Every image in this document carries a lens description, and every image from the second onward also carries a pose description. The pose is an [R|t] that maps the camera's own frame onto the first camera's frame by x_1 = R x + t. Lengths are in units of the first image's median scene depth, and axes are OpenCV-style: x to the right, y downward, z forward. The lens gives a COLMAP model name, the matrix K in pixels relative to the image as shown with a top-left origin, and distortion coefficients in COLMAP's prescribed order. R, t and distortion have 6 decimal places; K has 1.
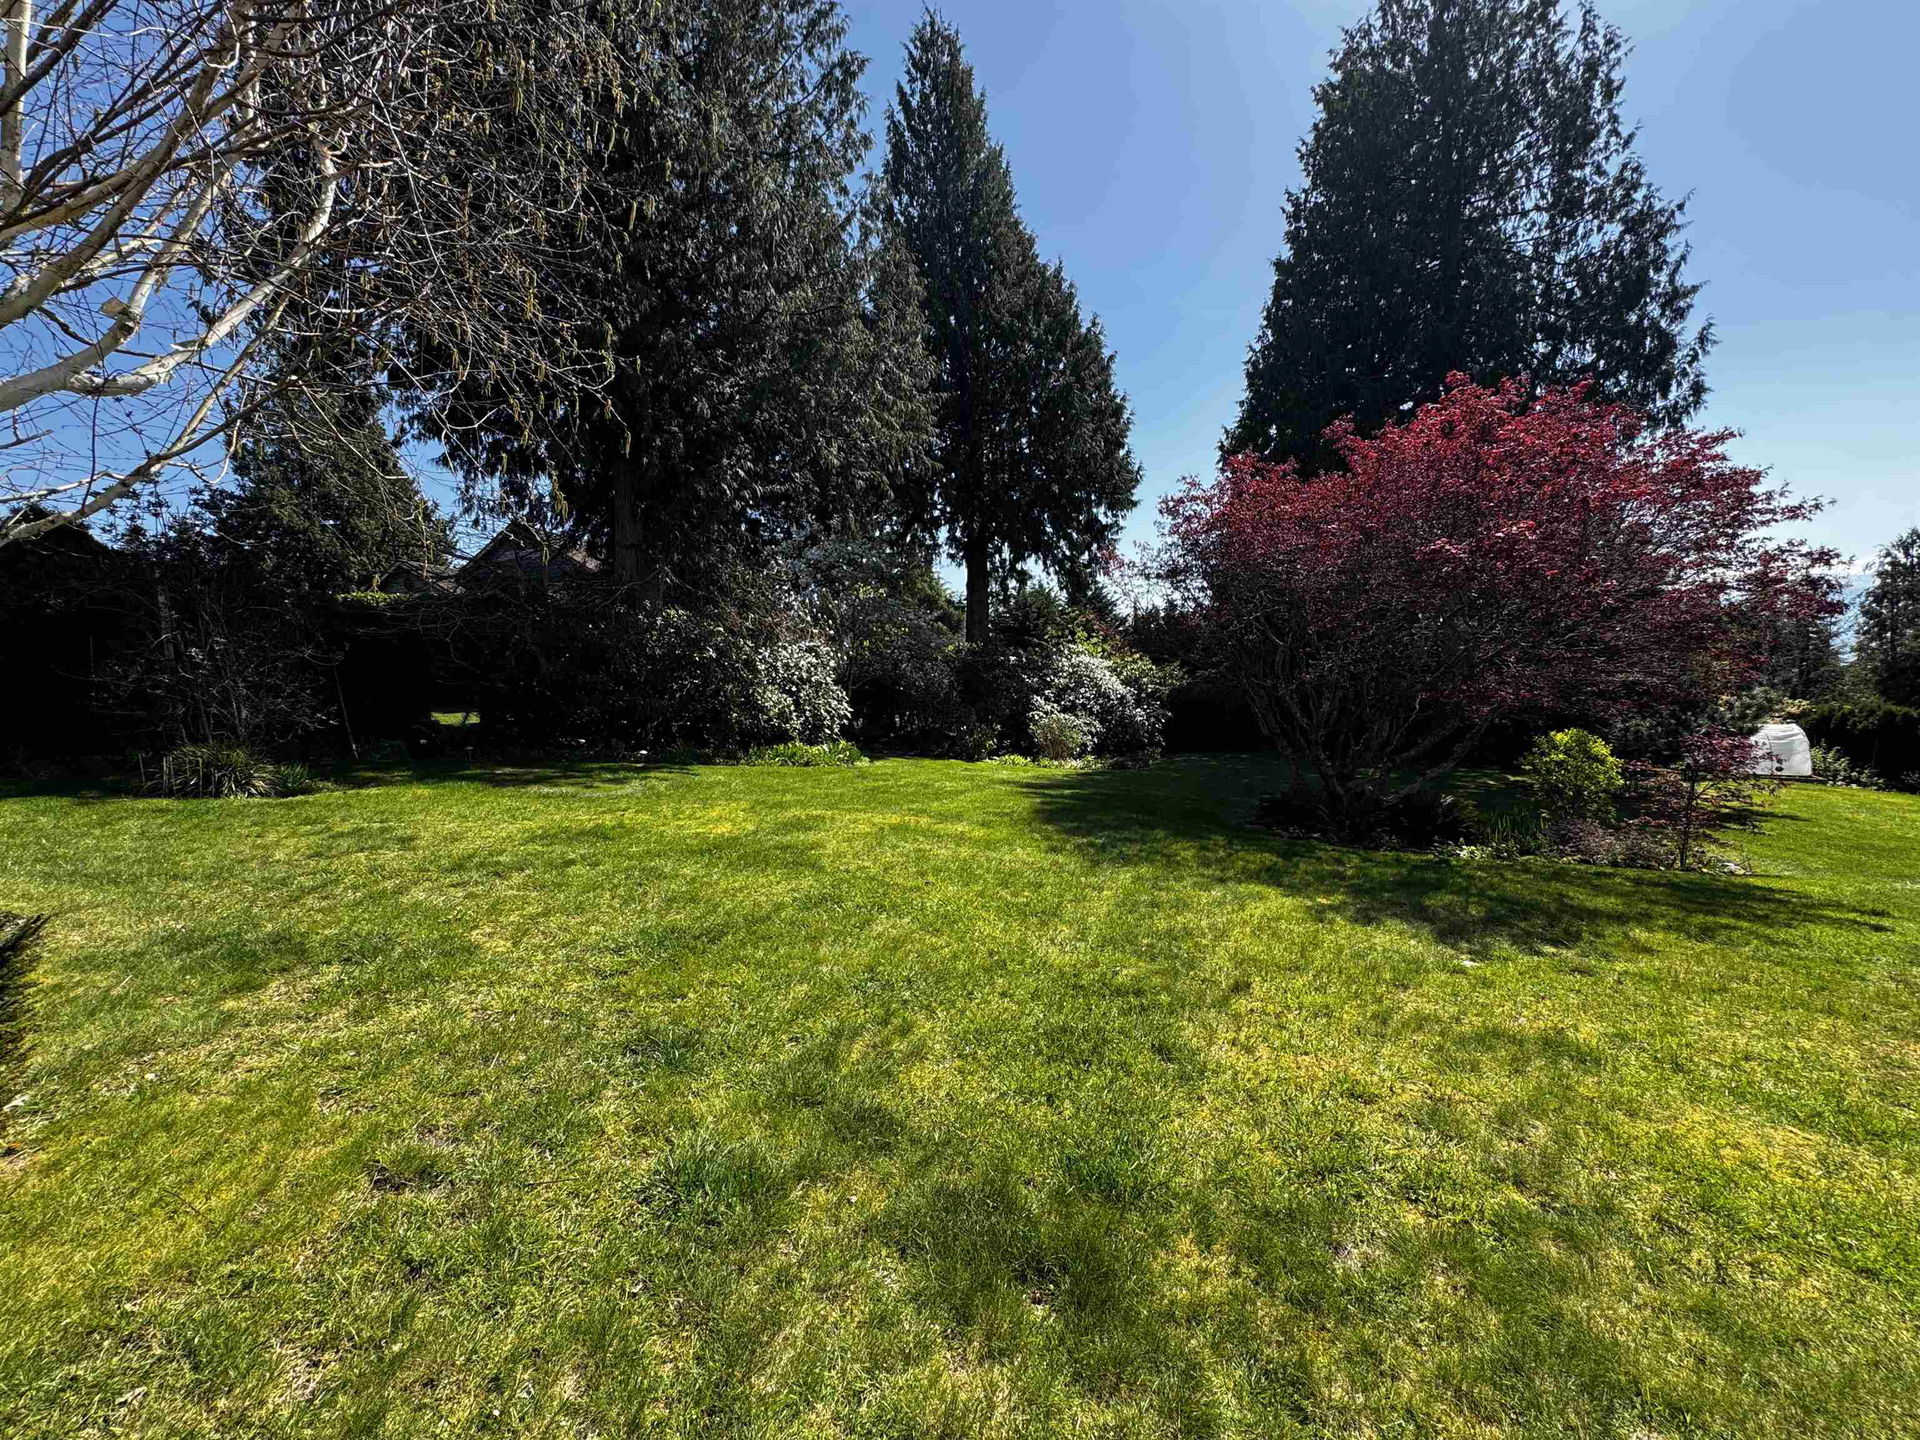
lens RADIAL K [[776.2, 0, 960.0], [0, 776.2, 720.0], [0, 0, 1]] dist [-0.000881, -0.000042]
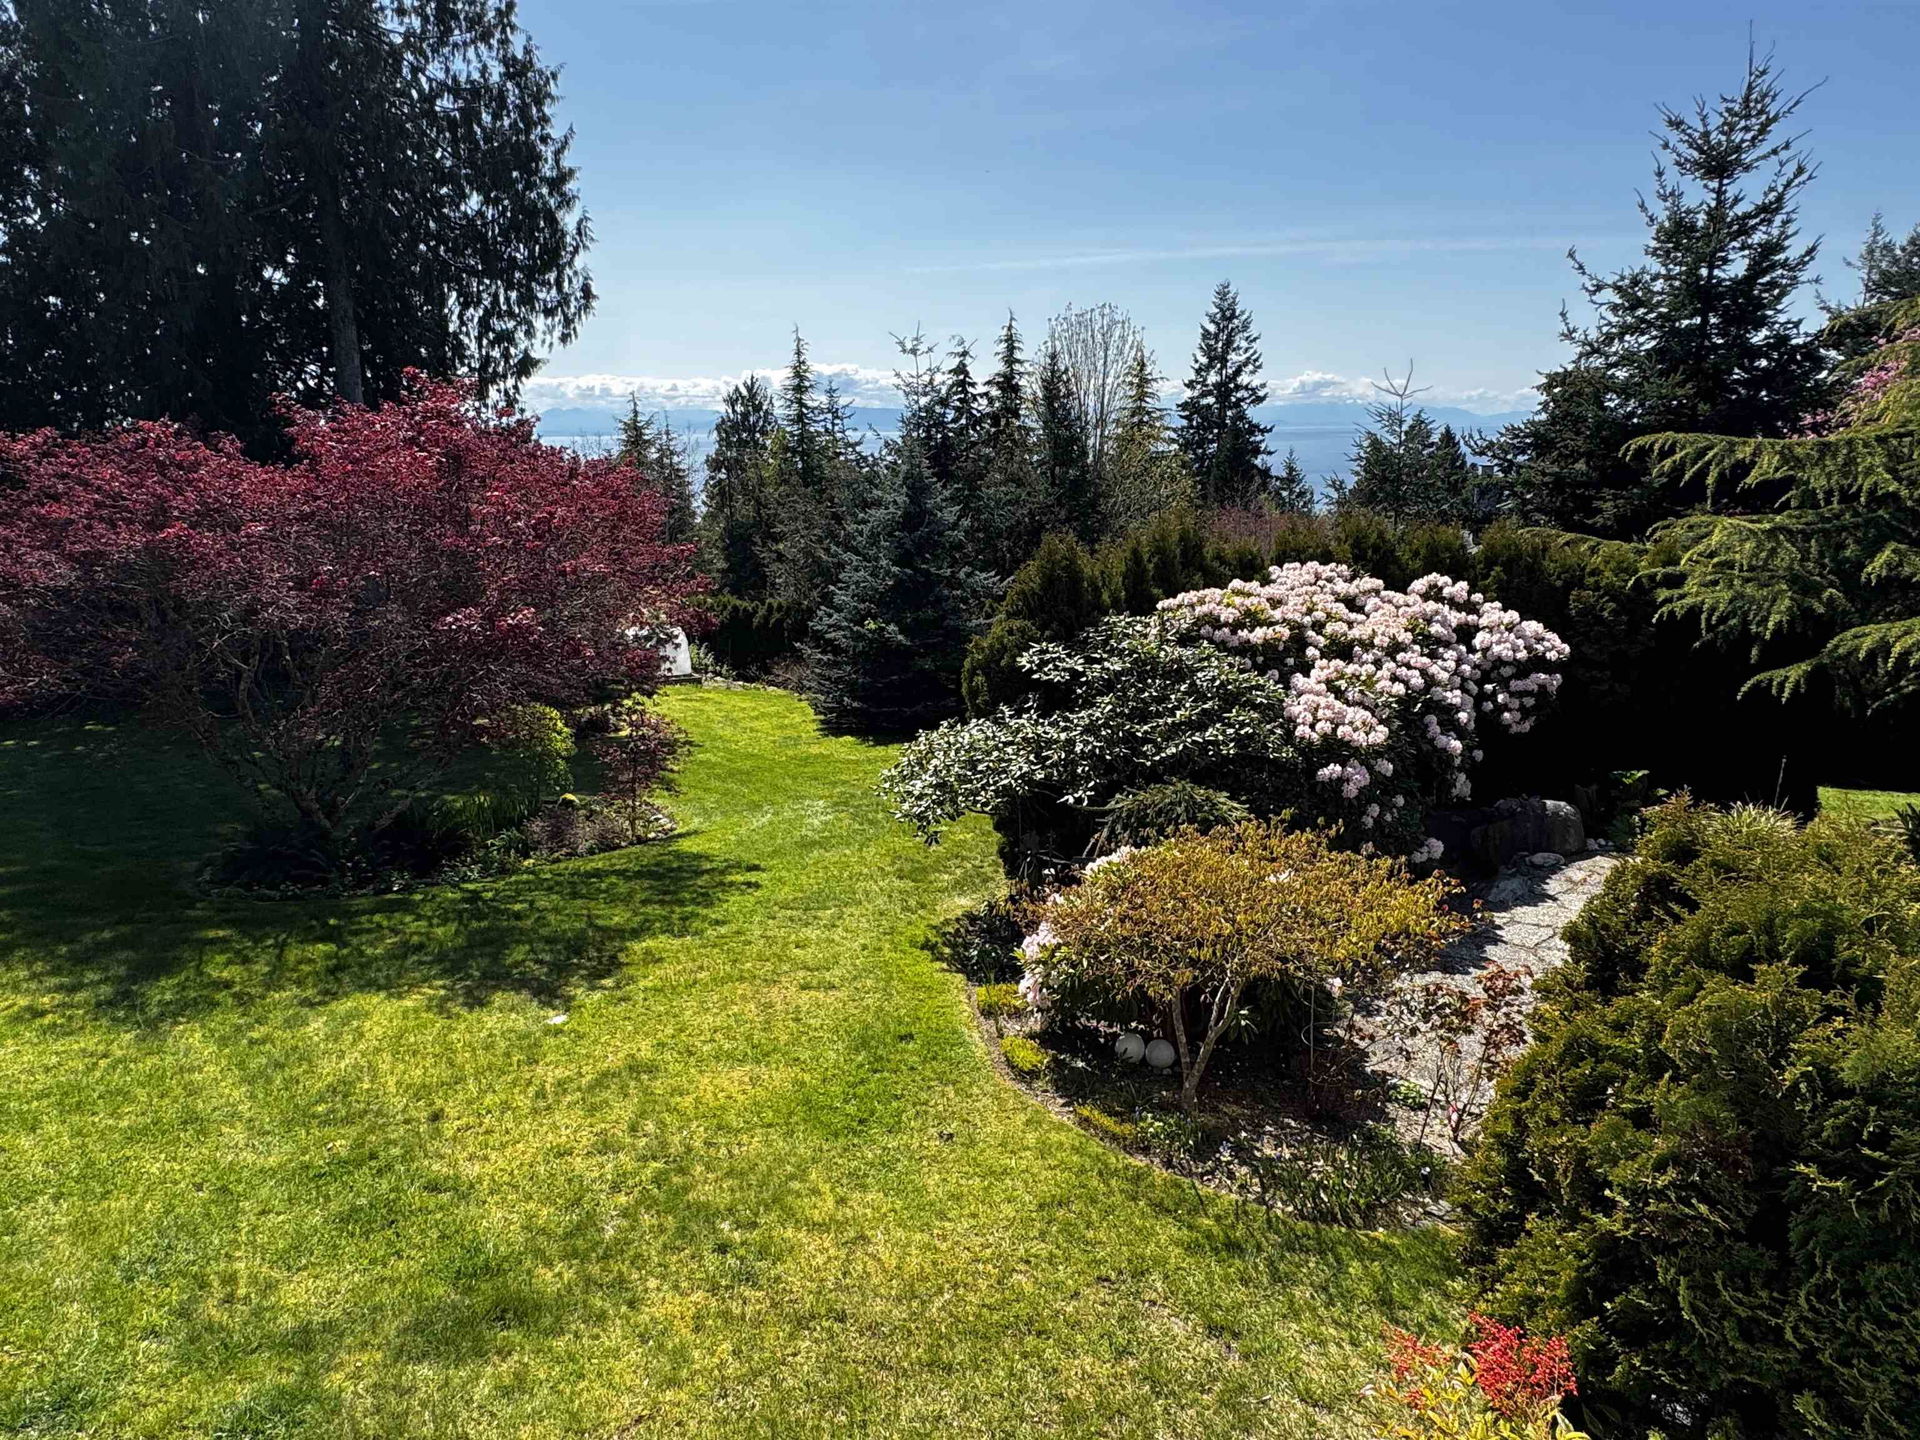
lens RADIAL K [[1193.6, 0, 960.0], [0, 1193.6, 720.0], [0, 0, 1]] dist [0.004498, 0.001898]
pose [[0.484964, -0.139718, 0.863301, -0.957223], [0.029091, 0.989186, 0.143750, -0.640460], [-0.874050, -0.044600, 0.483784, -0.763675]]
